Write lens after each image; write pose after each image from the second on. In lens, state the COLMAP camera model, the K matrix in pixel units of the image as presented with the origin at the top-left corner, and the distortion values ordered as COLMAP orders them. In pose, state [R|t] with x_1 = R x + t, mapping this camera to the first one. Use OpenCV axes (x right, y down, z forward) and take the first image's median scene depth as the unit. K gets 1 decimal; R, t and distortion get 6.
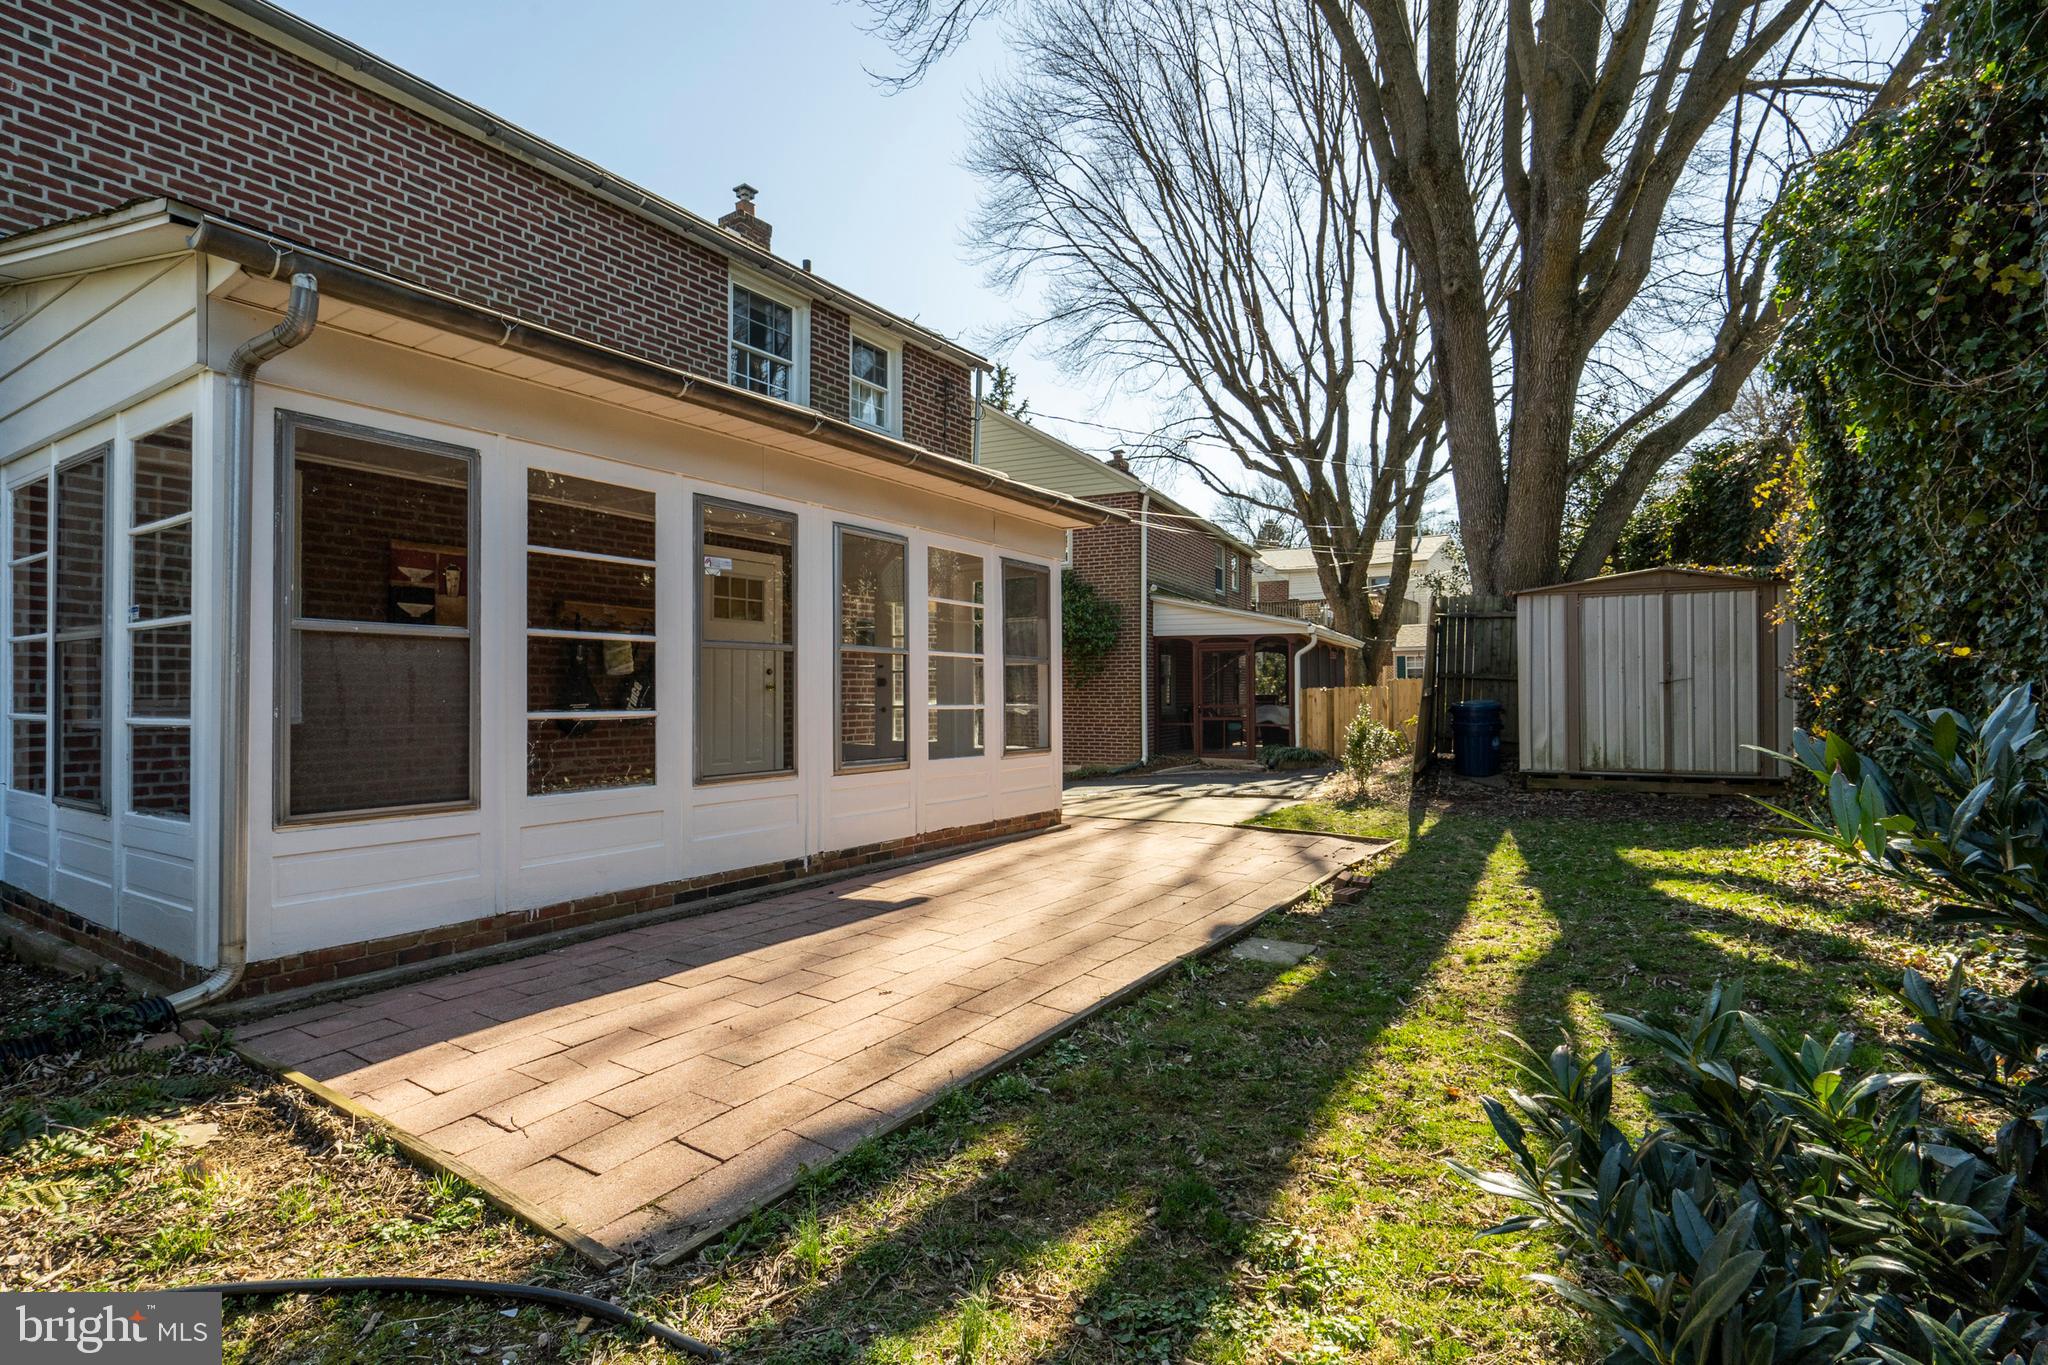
lens RADIAL K [[932.8, 0, 1023.1], [0, 932.8, 685.0], [0, 0, 1]] dist [-0.001049, 0.001031]
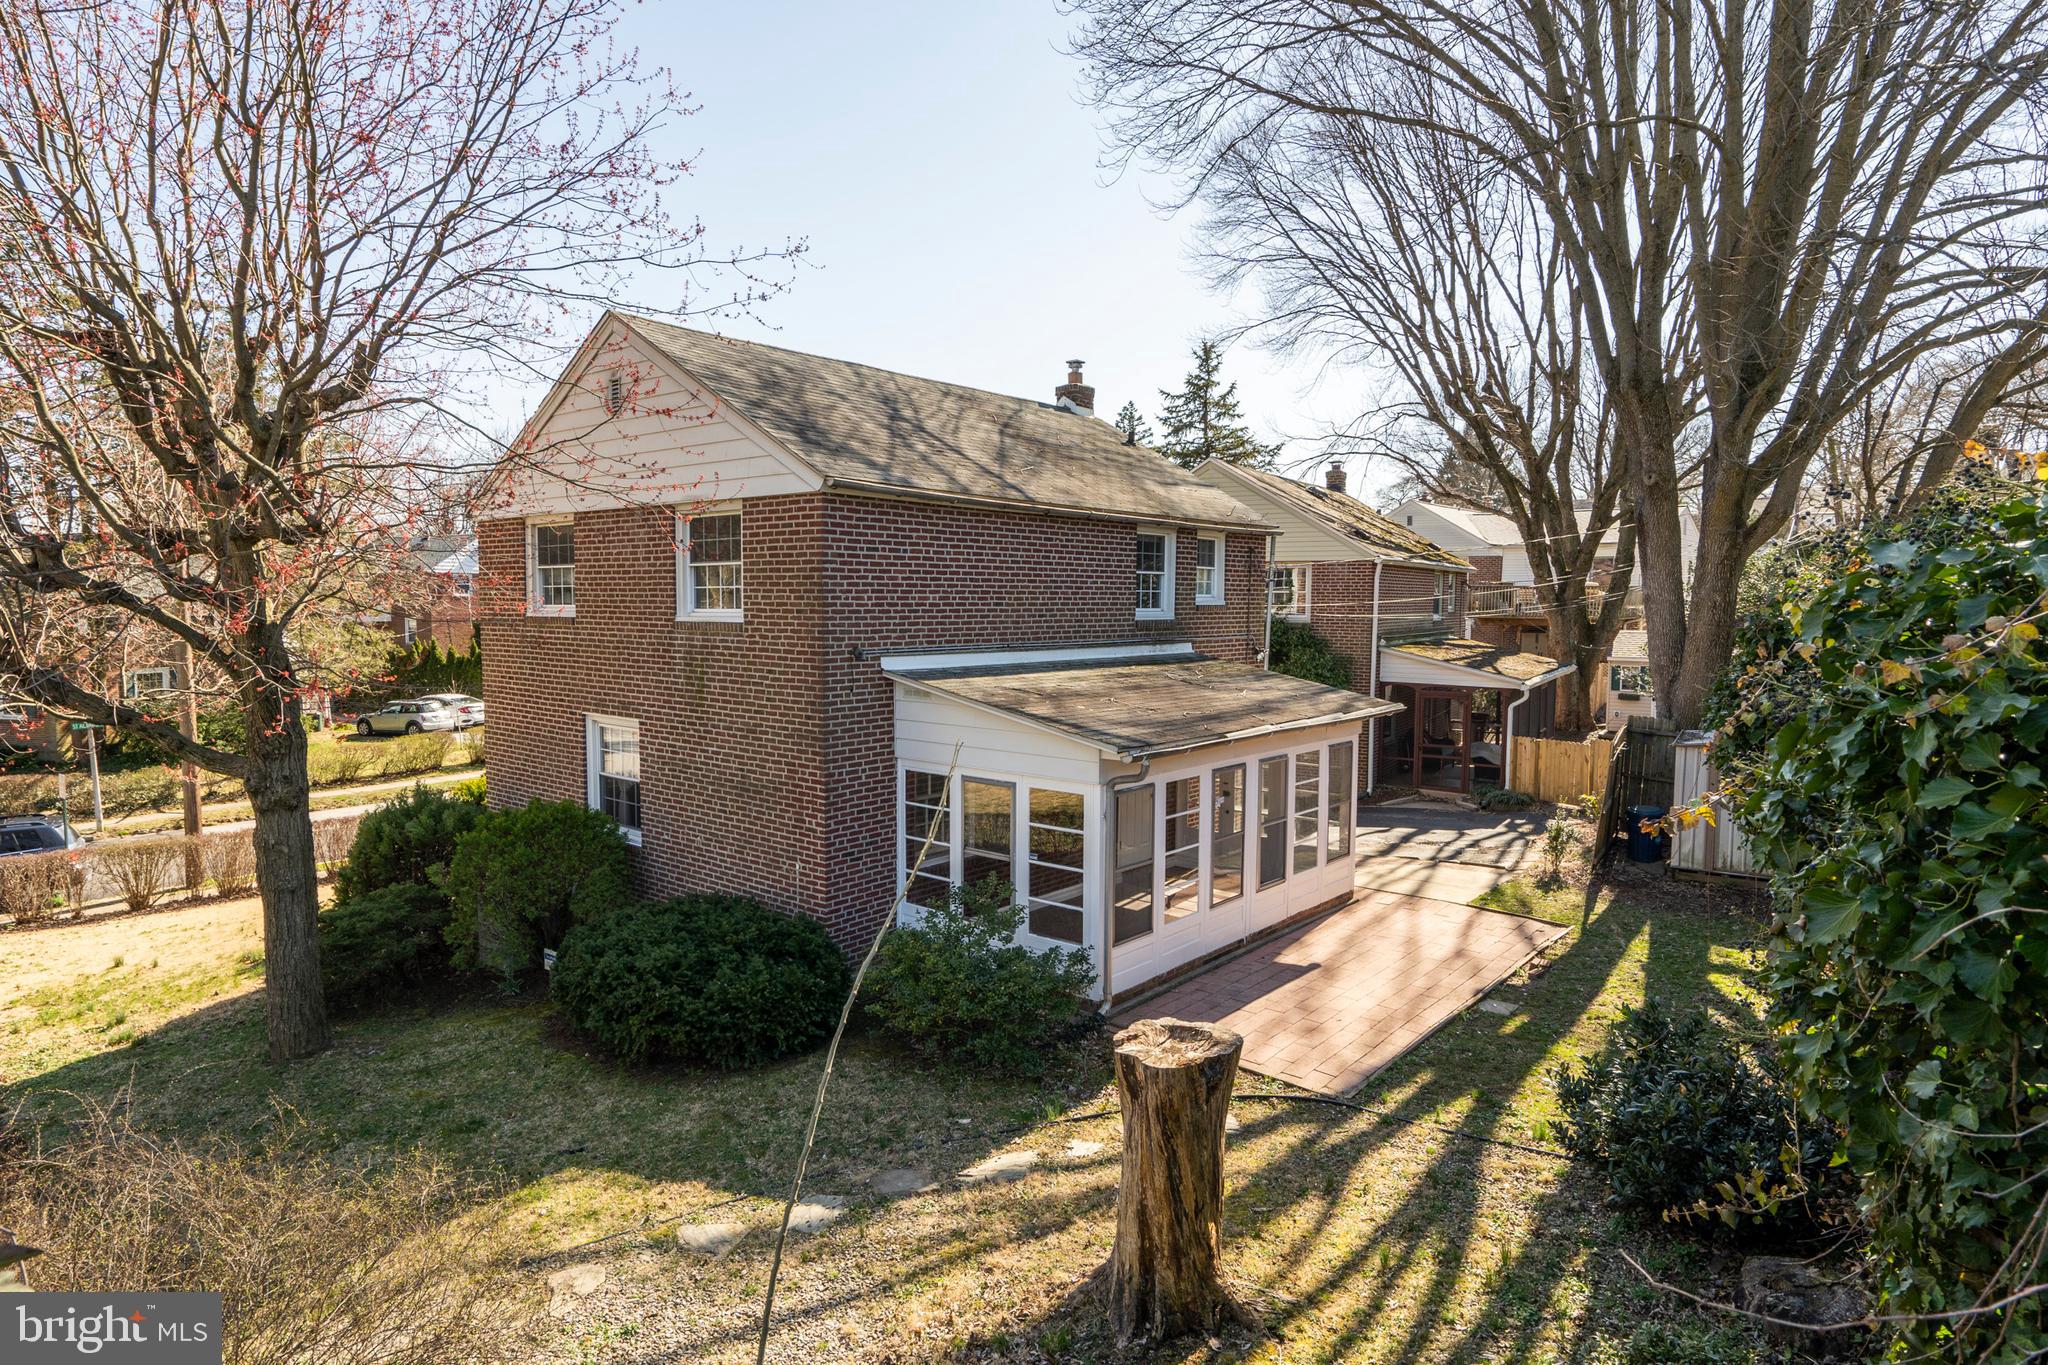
lens RADIAL K [[1093.8, 0, 1024.6], [0, 1093.8, 679.6], [0, 0, 1]] dist [0.001770, -0.001652]
pose [[0.992061, 0.017471, -0.124537, -0.239242], [-0.006953, 0.996408, 0.084397, -0.310309], [0.125565, -0.082861, 0.988619, -0.728740]]
